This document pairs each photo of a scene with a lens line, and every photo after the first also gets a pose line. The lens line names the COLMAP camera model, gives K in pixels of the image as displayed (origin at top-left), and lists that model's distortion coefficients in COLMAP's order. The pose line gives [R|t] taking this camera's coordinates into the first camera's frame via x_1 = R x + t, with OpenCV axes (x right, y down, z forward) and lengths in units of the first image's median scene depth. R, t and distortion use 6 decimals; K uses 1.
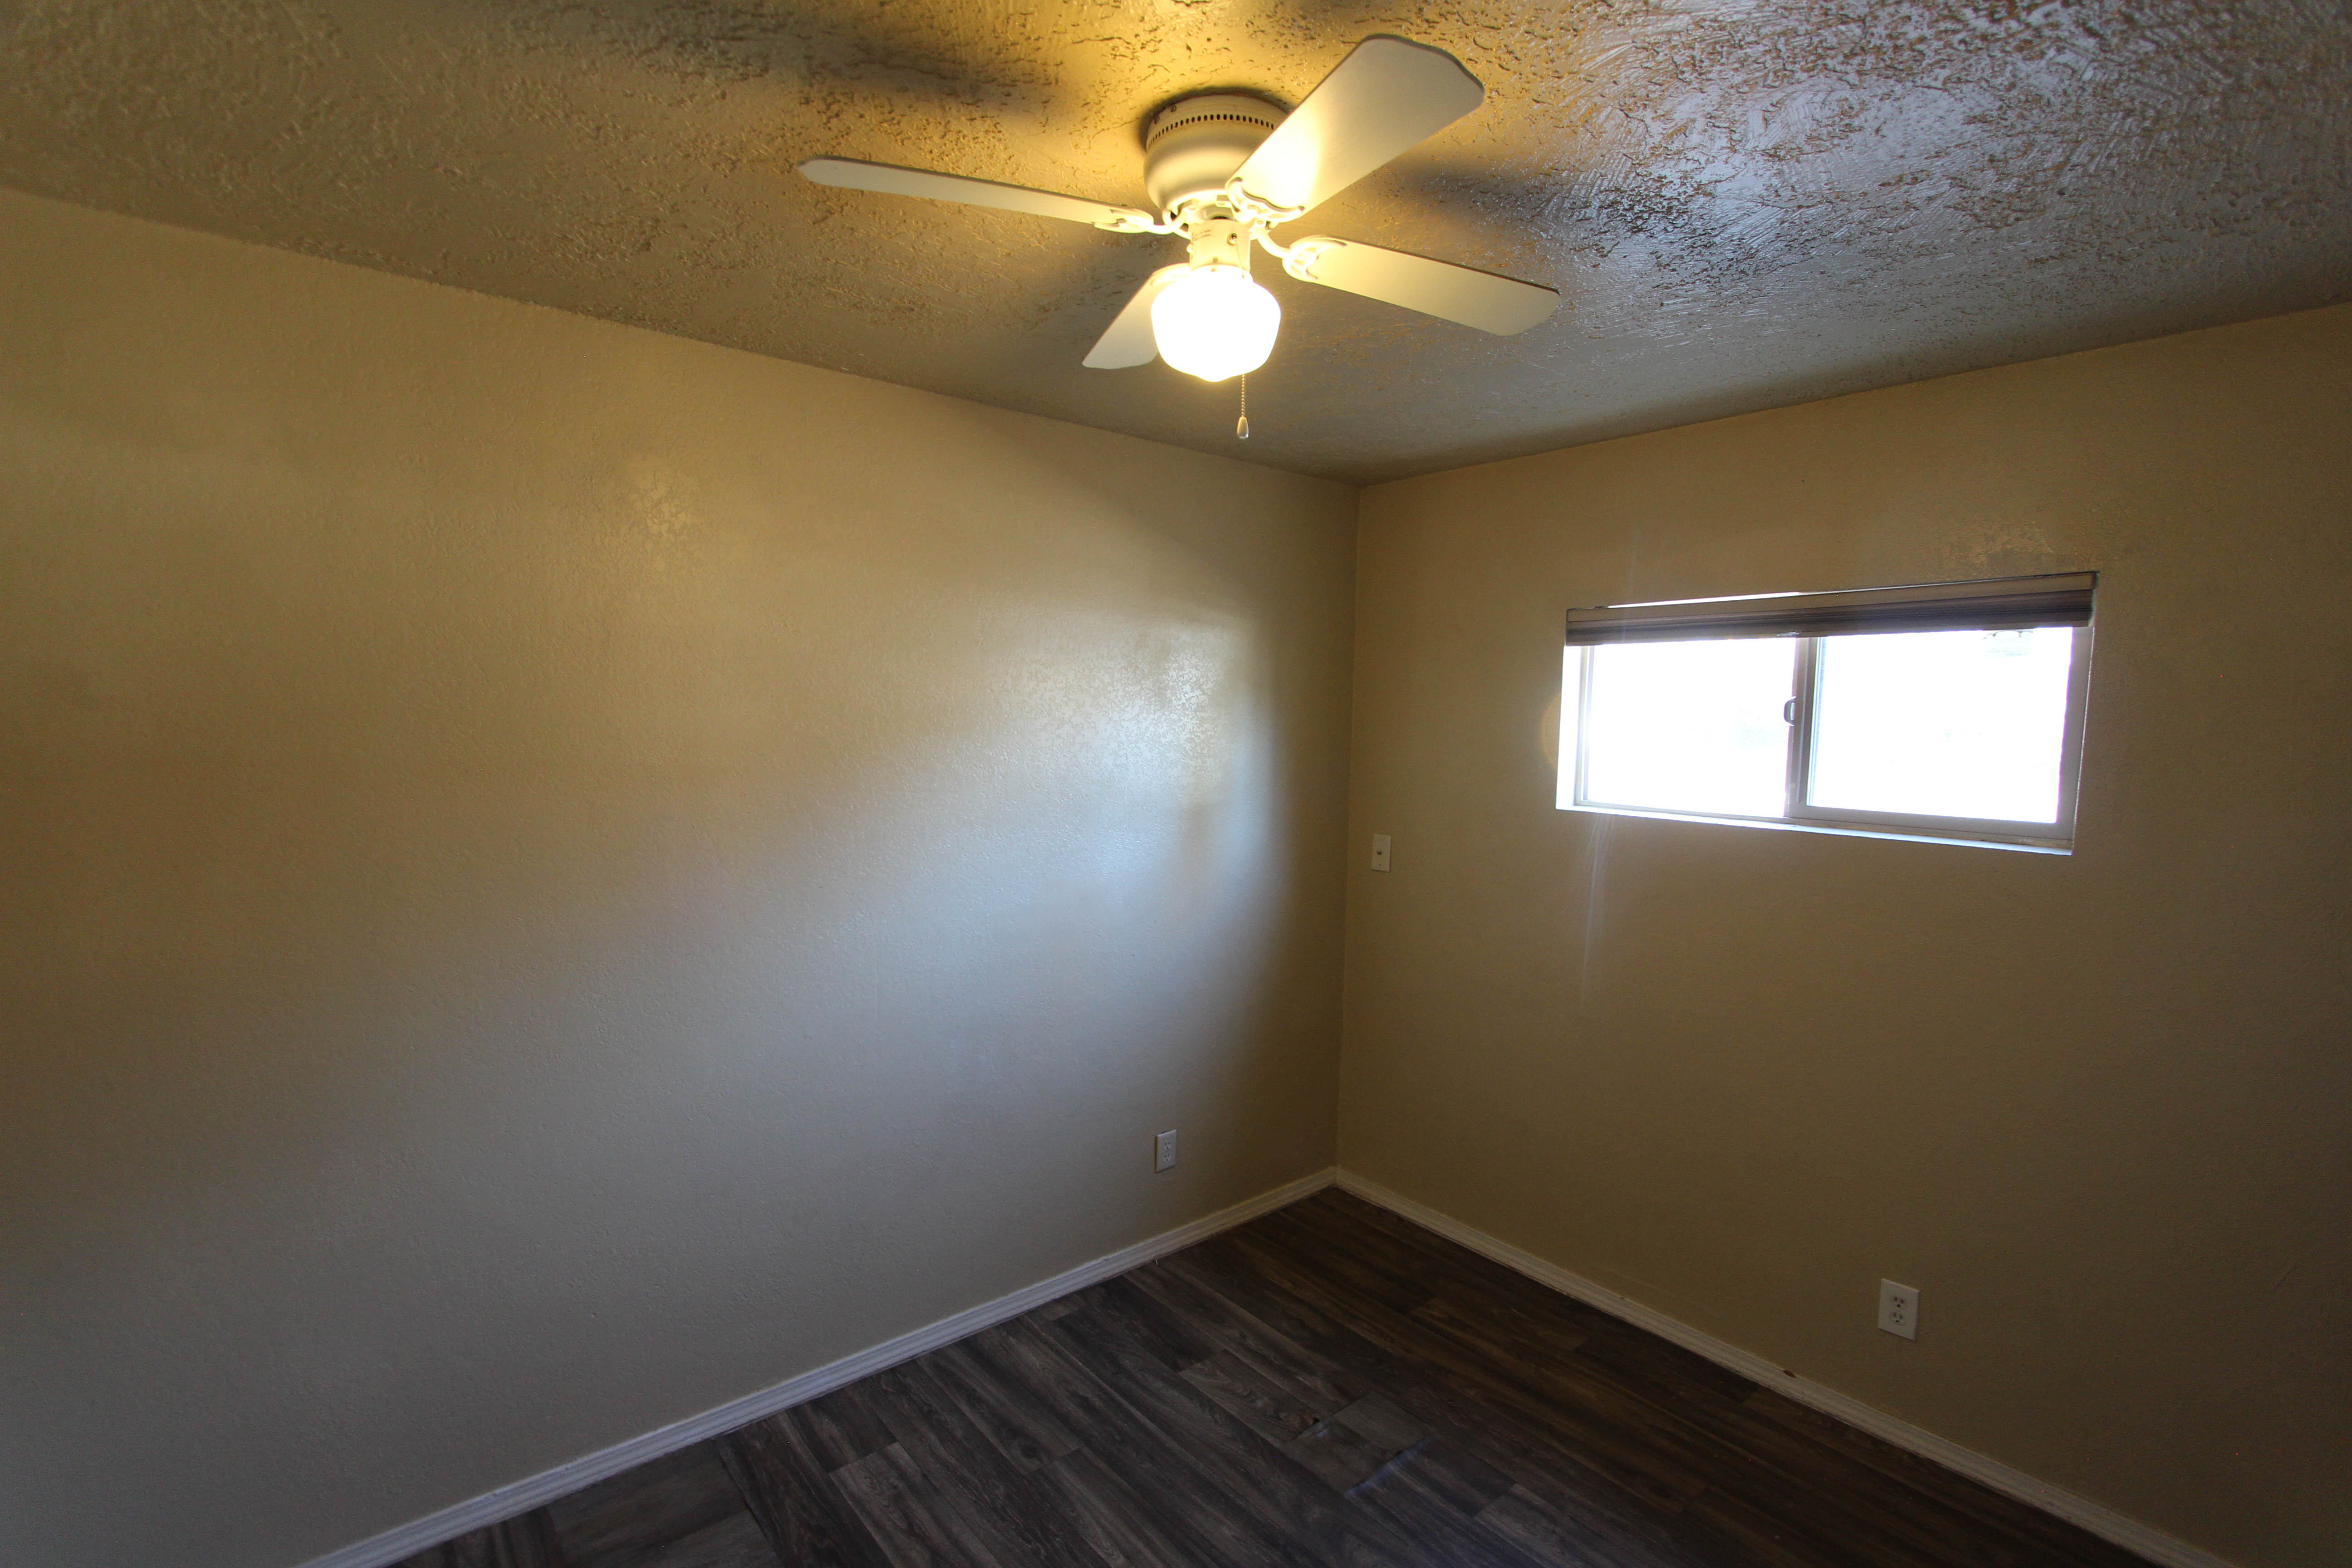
lens RADIAL K [[1057.6, 0, 1176.0], [0, 1057.6, 784.0], [0, 0, 1]] dist [0.114542, -0.080700]
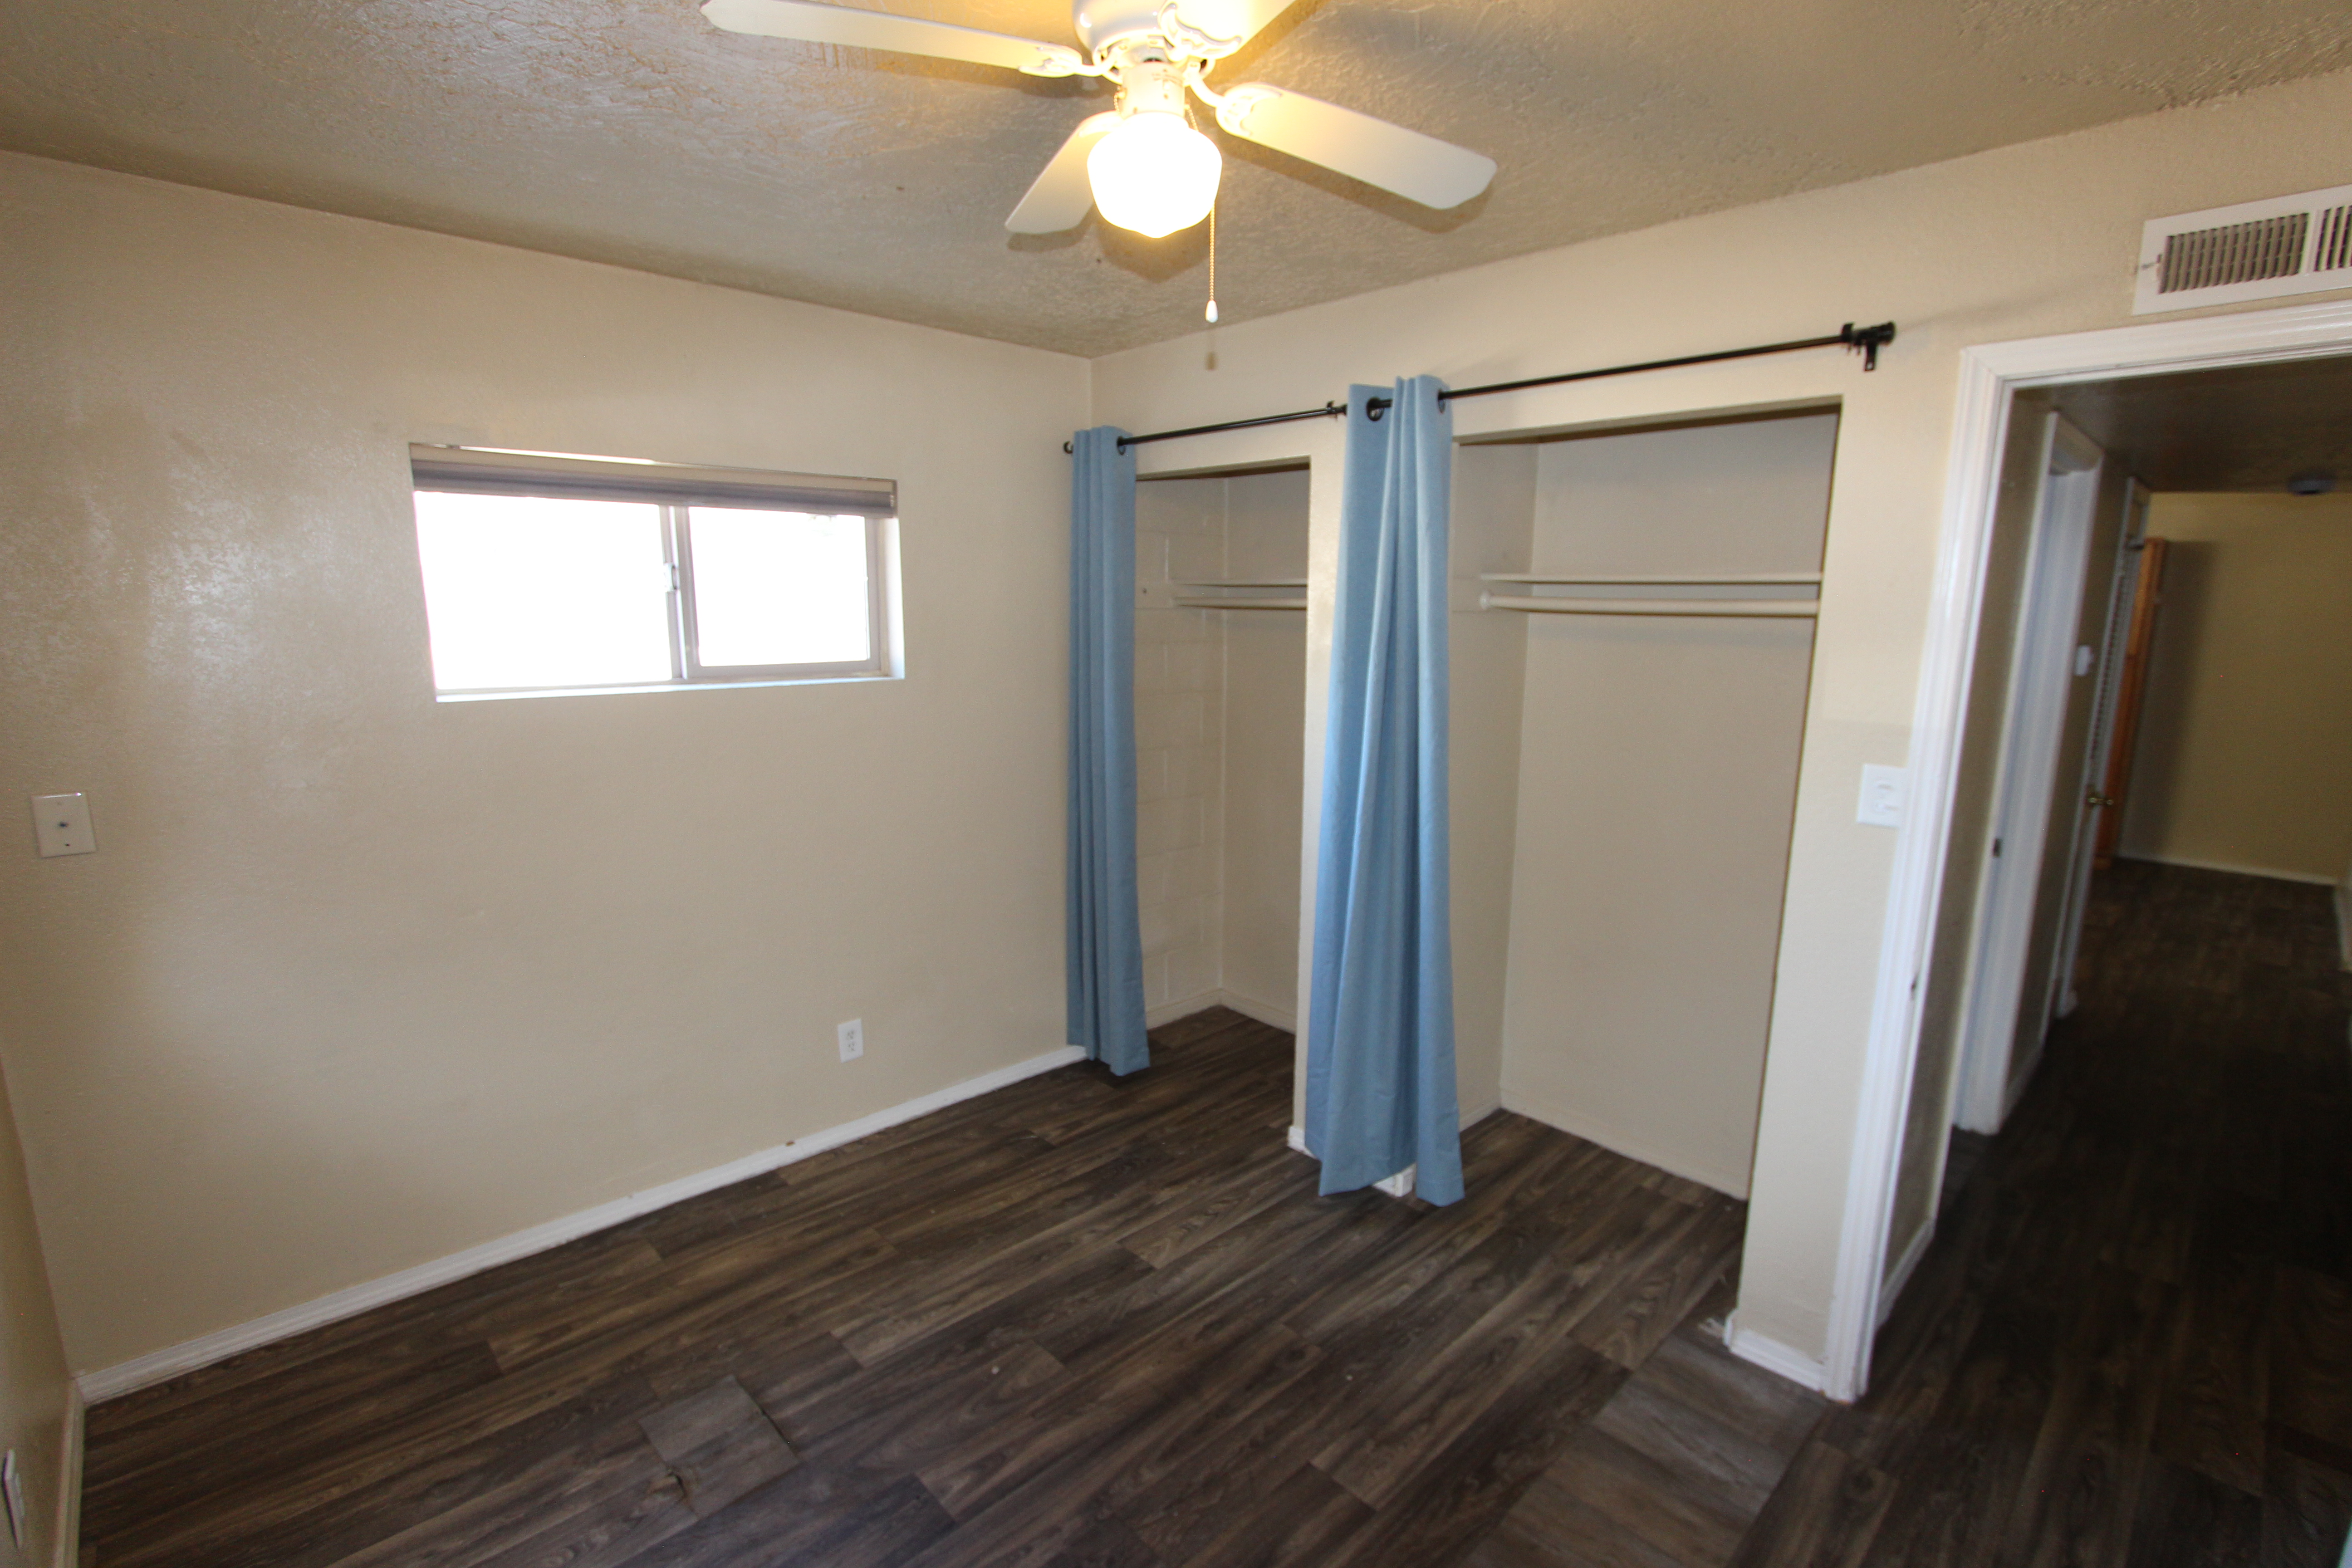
lens RADIAL K [[1076.4, 0, 1176.0], [0, 1076.4, 784.0], [0, 0, 1]] dist [-0.105468, 0.026195]
pose [[-0.063048, -0.180903, 0.981478, -0.905140], [0.059172, 0.981027, 0.184621, -0.053259], [-0.996255, 0.069716, -0.051147, 1.082839]]
